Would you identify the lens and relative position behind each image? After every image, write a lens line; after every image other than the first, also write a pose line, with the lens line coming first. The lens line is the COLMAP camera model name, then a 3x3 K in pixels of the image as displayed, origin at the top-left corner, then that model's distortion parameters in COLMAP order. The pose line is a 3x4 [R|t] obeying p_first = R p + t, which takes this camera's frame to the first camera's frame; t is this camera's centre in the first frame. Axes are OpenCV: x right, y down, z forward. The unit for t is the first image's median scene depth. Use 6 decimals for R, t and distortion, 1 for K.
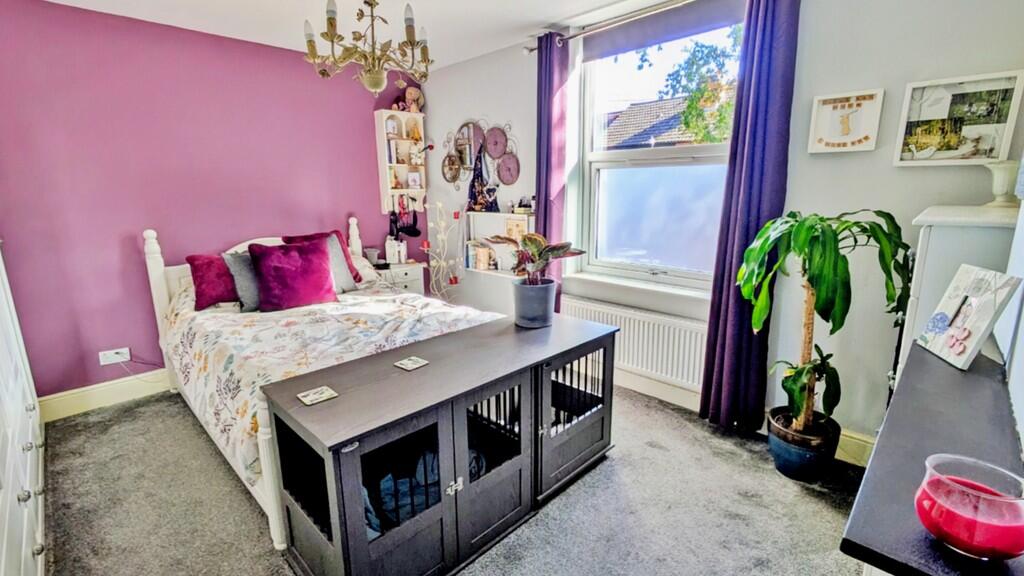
lens RADIAL K [[462.3, 0, 511.8], [0, 462.3, 289.6], [0, 0, 1]] dist [-0.002590, -0.000272]
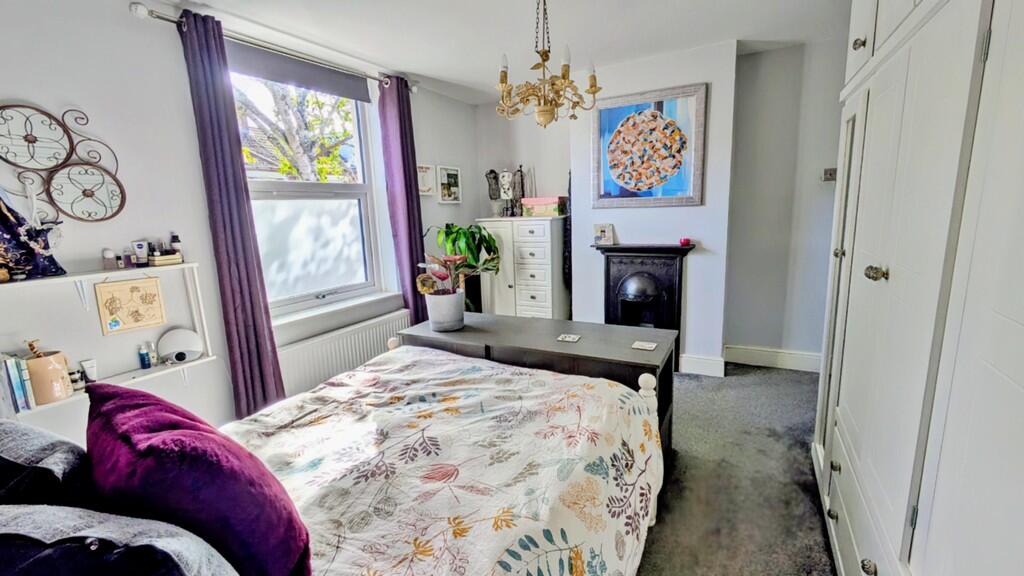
lens RADIAL K [[441.0, 0, 511.5], [0, 441.0, 286.6], [0, 0, 1]] dist [-0.001033, -0.000034]
pose [[-0.291160, -0.144612, 0.945681, -1.070478], [0.247396, 0.943503, 0.220448, -0.236986], [-0.924133, 0.298143, -0.238934, 1.129565]]
